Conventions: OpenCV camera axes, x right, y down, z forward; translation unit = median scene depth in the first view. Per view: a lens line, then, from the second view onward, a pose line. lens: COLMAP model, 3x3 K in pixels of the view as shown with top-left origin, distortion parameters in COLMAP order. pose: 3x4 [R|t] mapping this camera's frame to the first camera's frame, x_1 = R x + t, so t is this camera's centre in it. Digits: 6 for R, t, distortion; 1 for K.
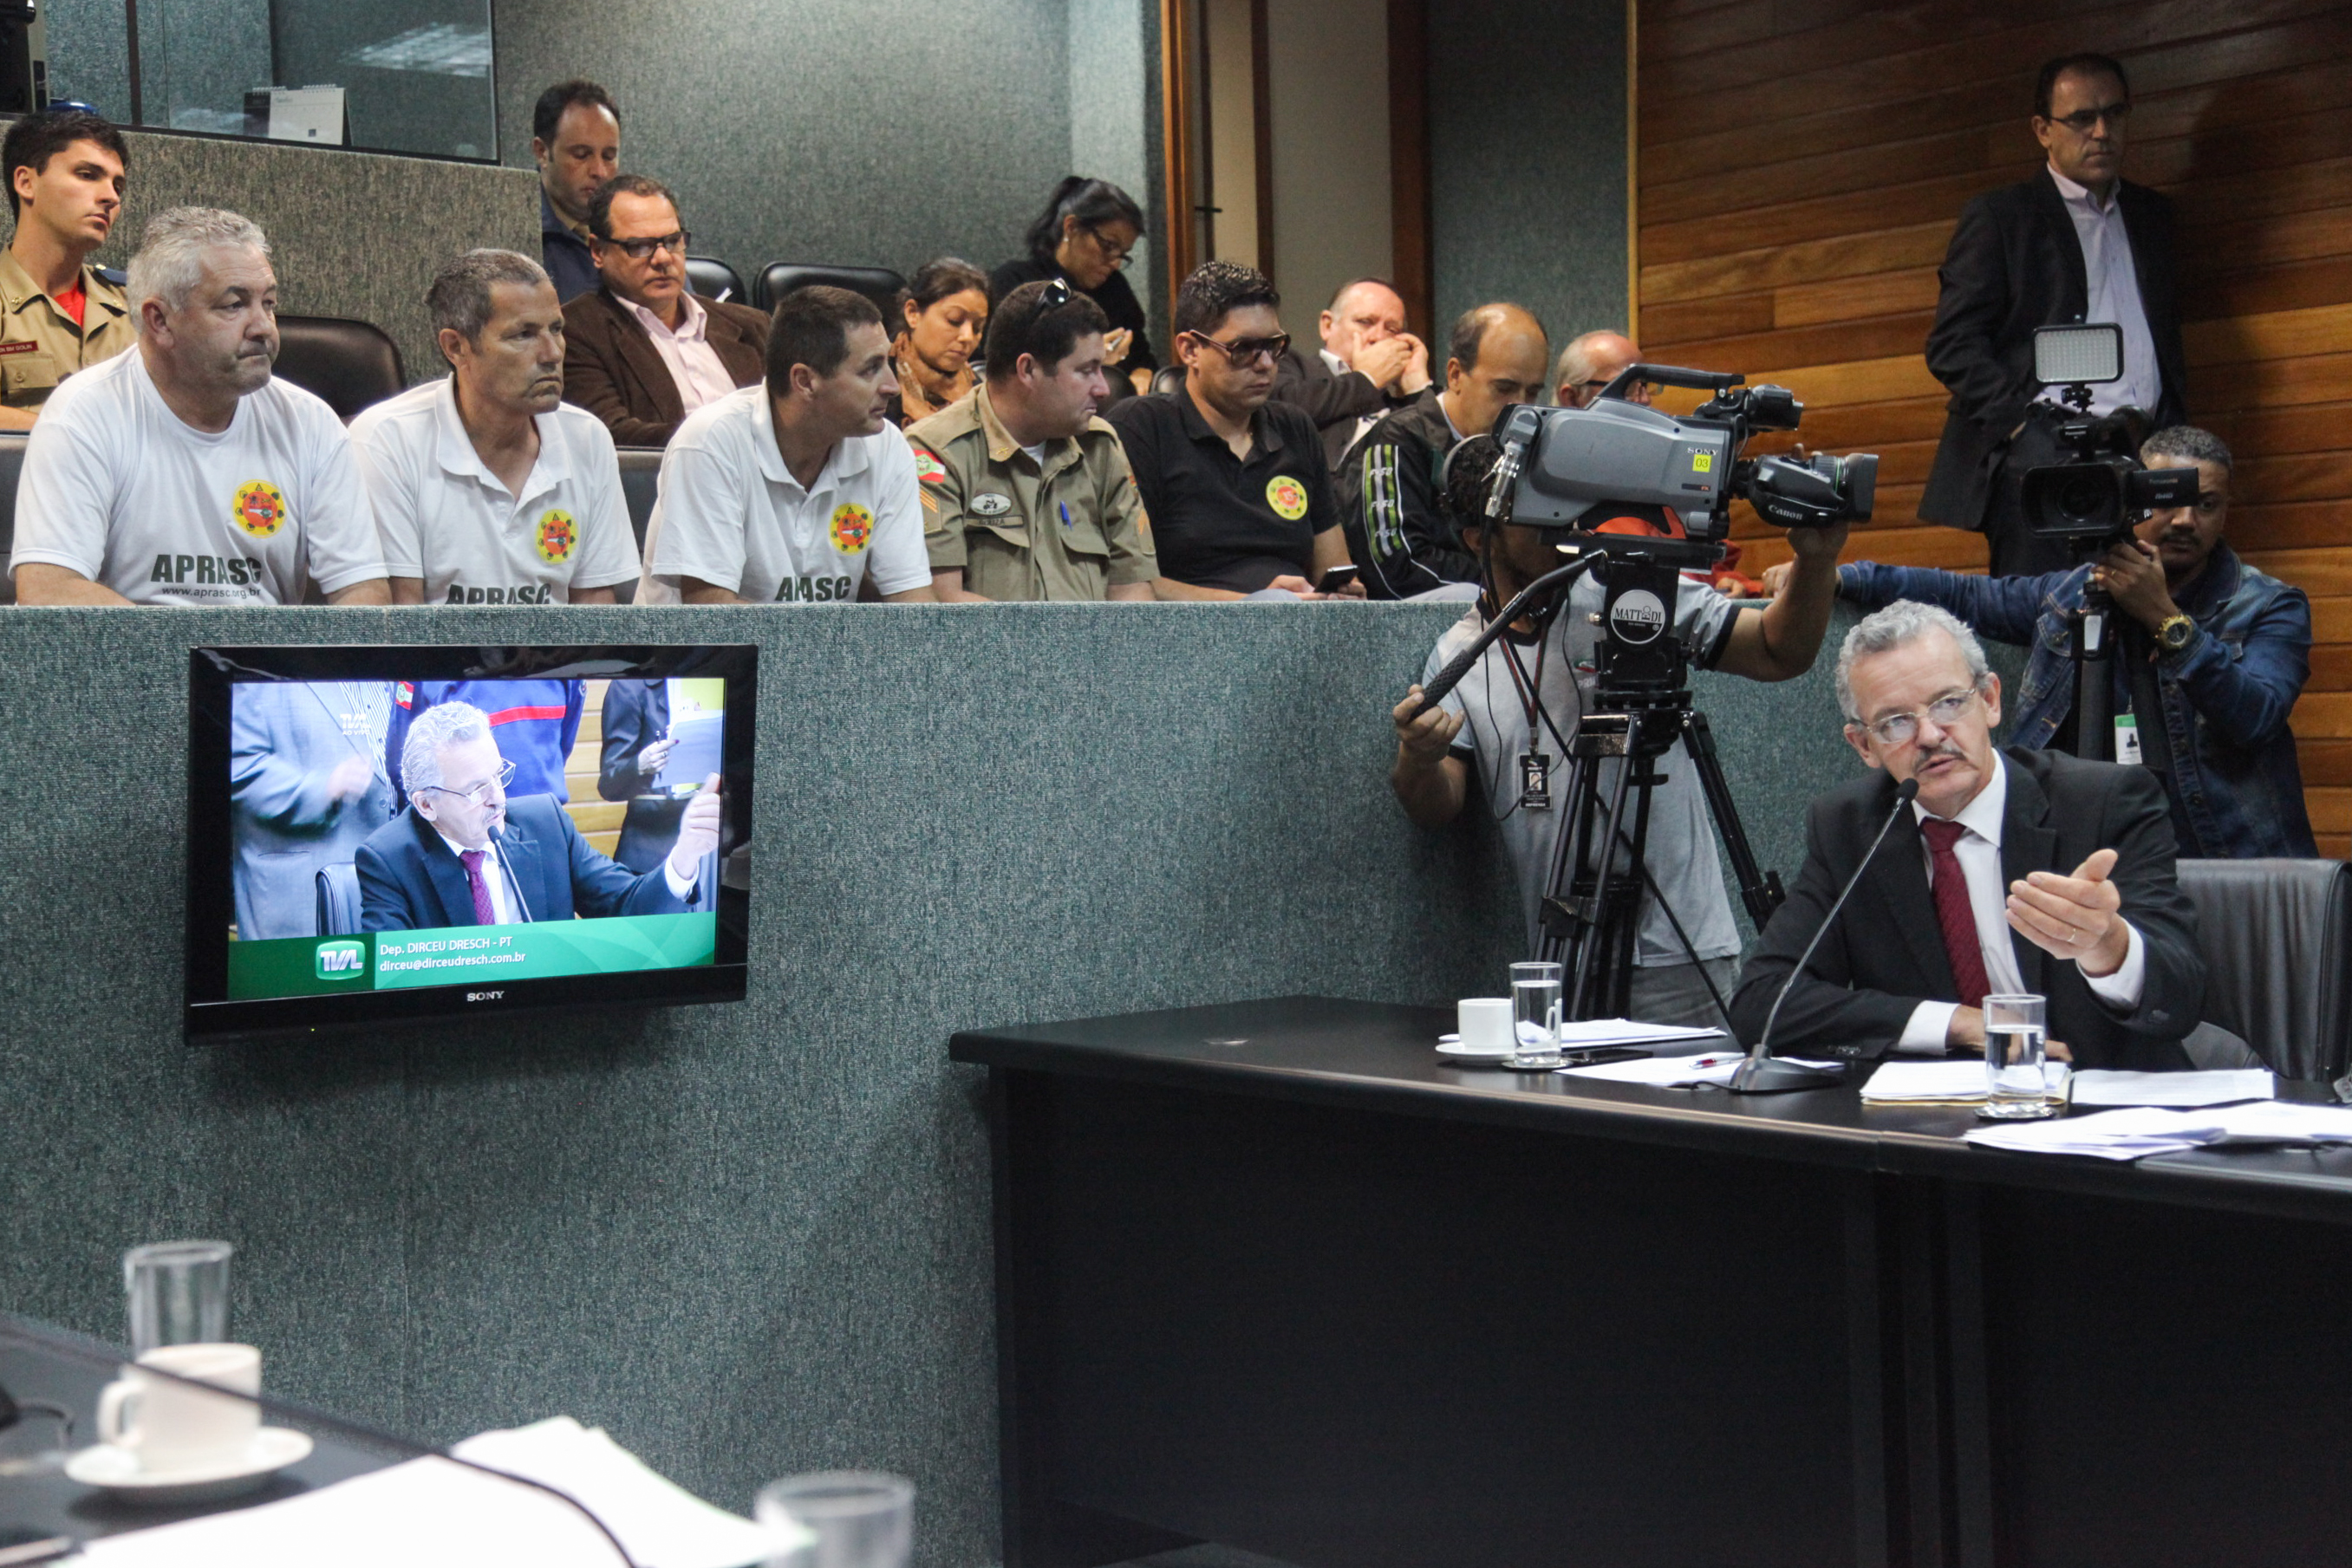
lens RADIAL K [[3549.4, 0, 1164.2], [0, 3549.4, 776.2], [0, 0, 1]] dist [0.162845, 0.000000]
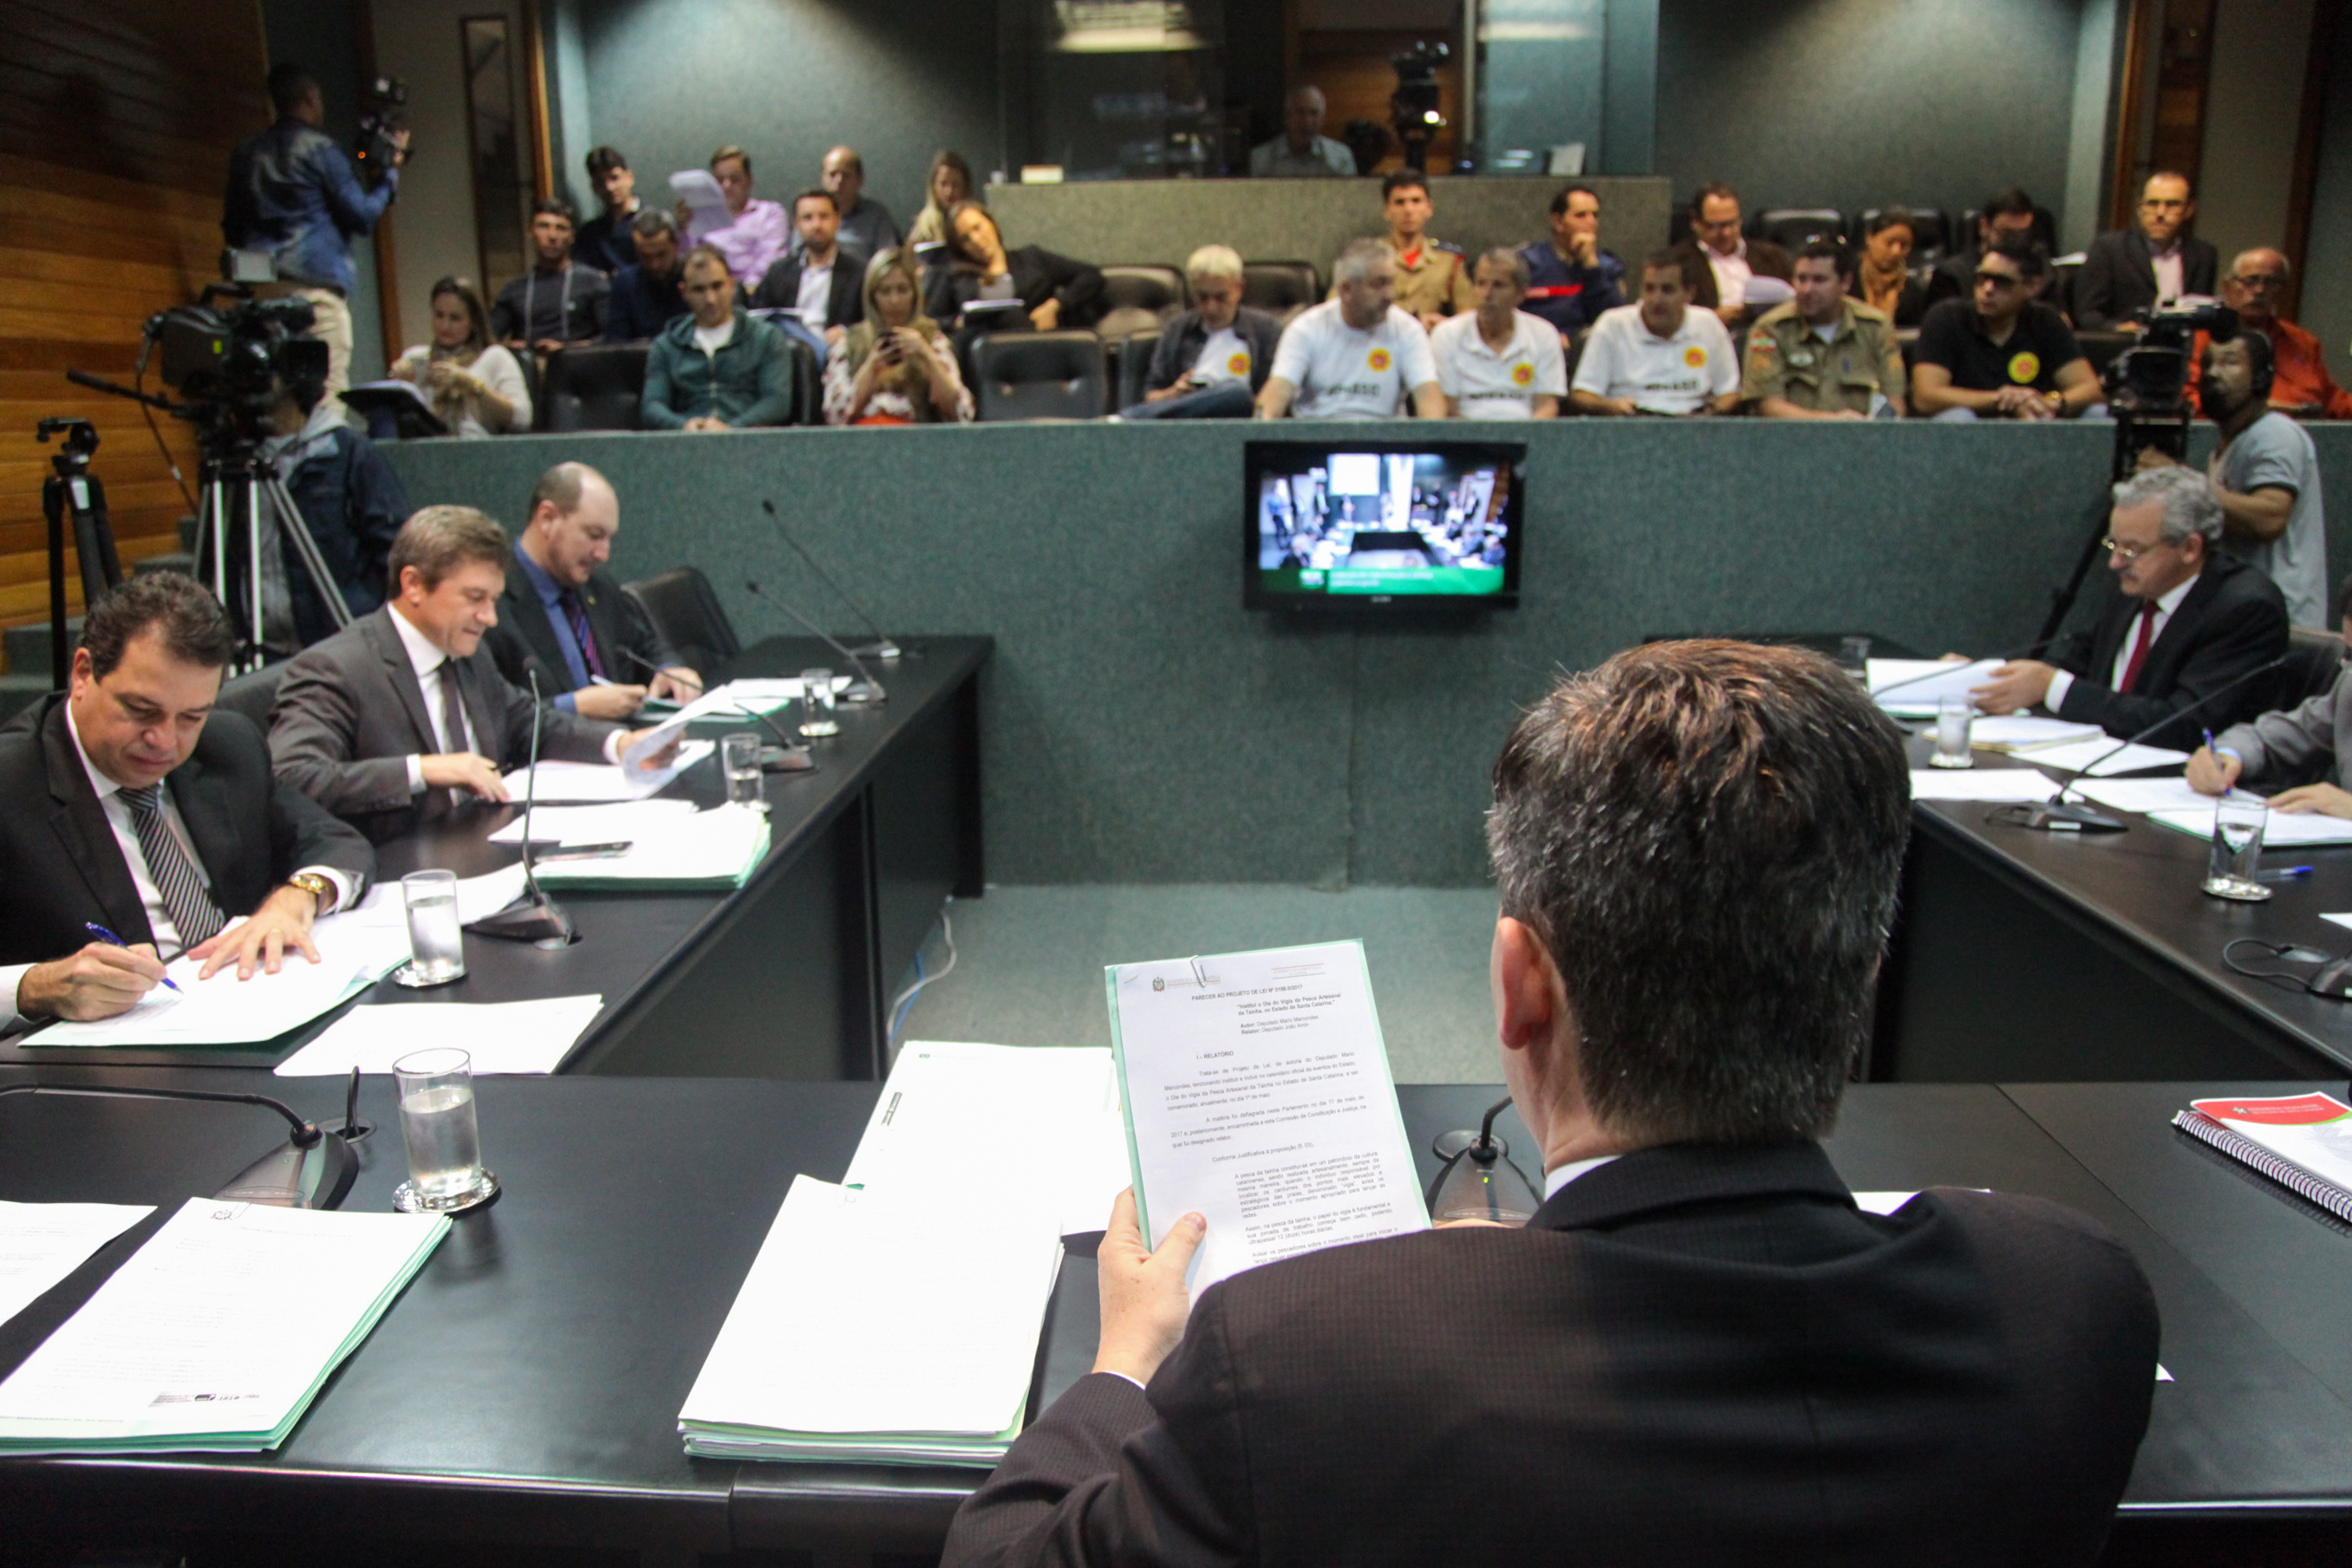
lens RADIAL K [[1680.0, 0, 1146.3], [0, 1680.0, 807.2], [0, 0, 1]] dist [-0.117517, 0.044950]
pose [[0.751163, 0.169292, -0.638040, 0.376168], [-0.020638, 0.972106, 0.233634, -0.051520], [0.659794, -0.162330, 0.733703, 0.112069]]
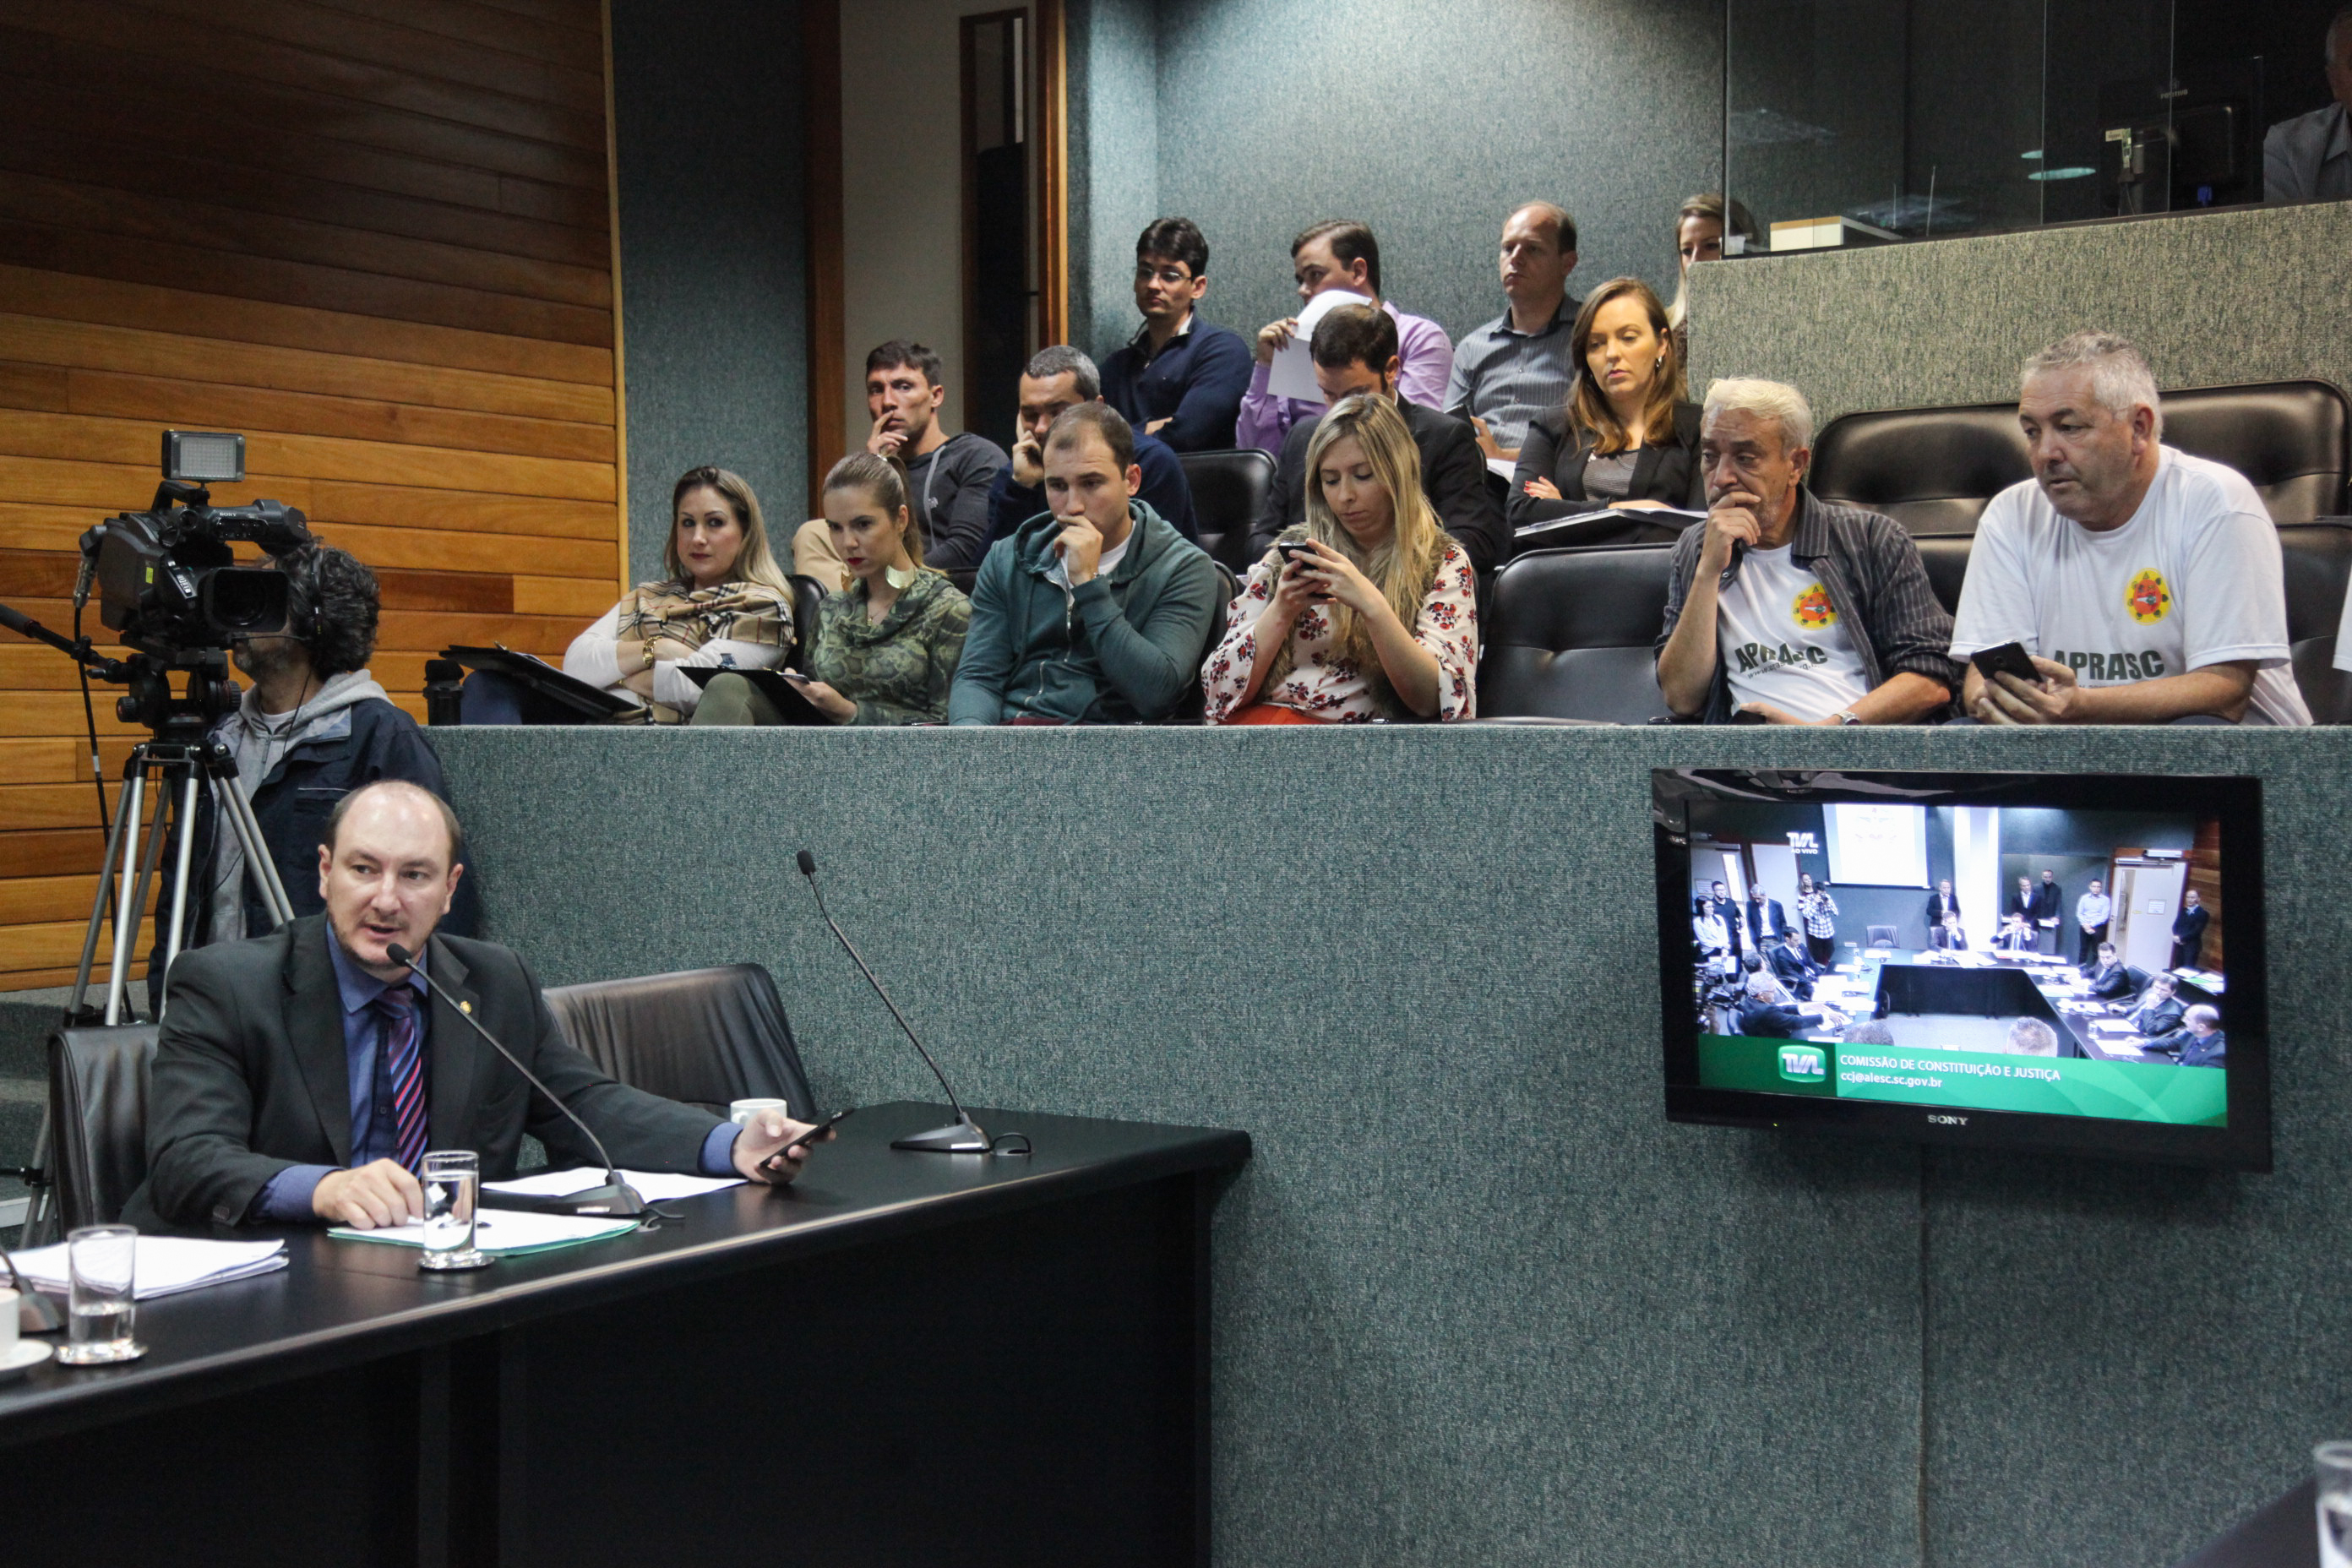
lens RADIAL K [[3300.0, 0, 1156.5], [0, 3300.0, 774.4], [0, 0, 1]] dist [0.155099, 0.000000]
pose [[0.294643, 0.045971, -0.954501, 0.612766], [-0.024256, 0.998880, 0.040621, -0.065699], [0.955300, 0.011183, 0.295428, 0.494957]]
